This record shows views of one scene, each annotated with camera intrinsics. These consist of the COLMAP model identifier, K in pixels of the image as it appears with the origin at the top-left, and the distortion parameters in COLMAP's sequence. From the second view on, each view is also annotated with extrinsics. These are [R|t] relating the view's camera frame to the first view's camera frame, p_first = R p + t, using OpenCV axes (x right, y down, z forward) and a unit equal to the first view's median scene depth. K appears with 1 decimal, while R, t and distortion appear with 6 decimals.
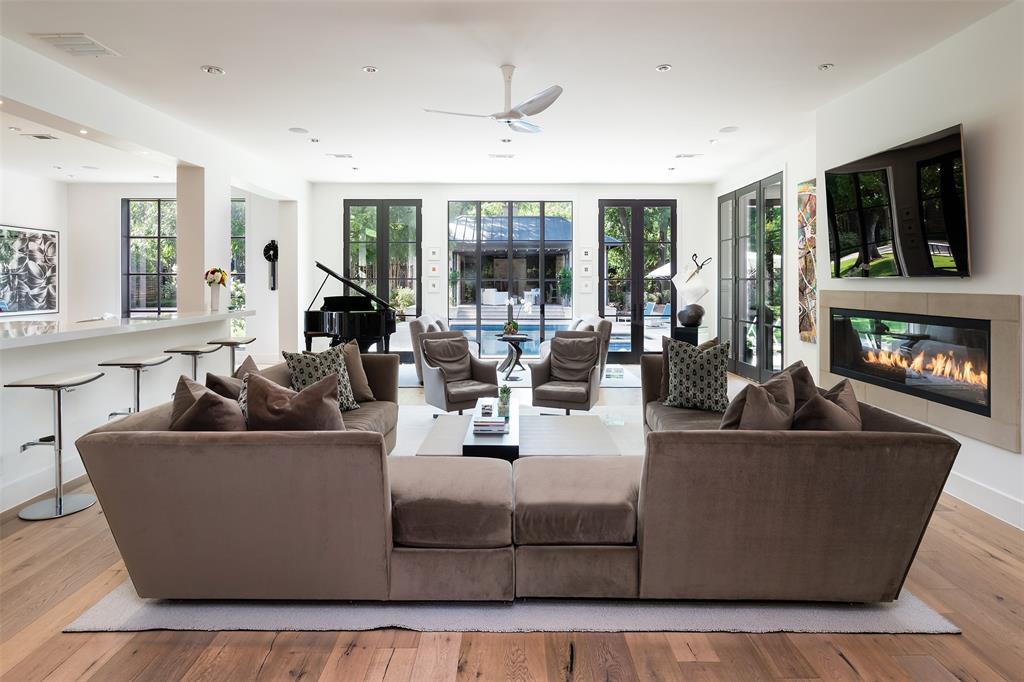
lens RADIAL K [[572.1, 0, 537.9], [0, 572.1, 280.1], [0, 0, 1]] dist [-0.008680, 0.001014]
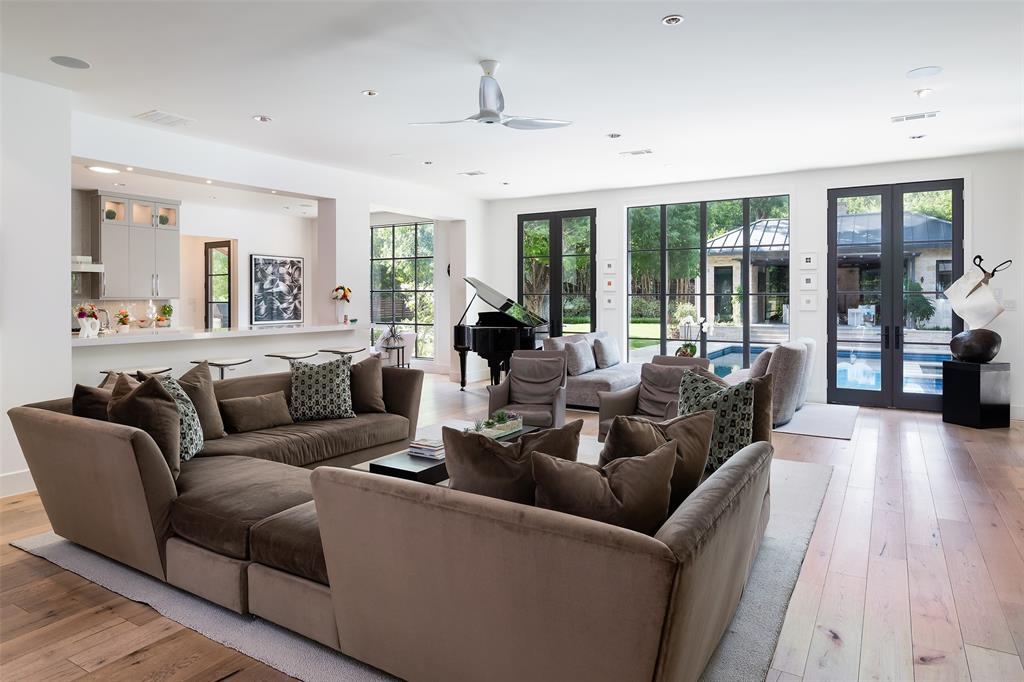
lens RADIAL K [[620.9, 0, 536.9], [0, 620.9, 303.0], [0, 0, 1]] dist [-0.009499, 0.001797]
pose [[0.840469, 0.002716, -0.541854, 0.348584], [0.004011, 0.999929, 0.011235, 0.000695], [0.541846, -0.011616, 0.840398, 0.131577]]
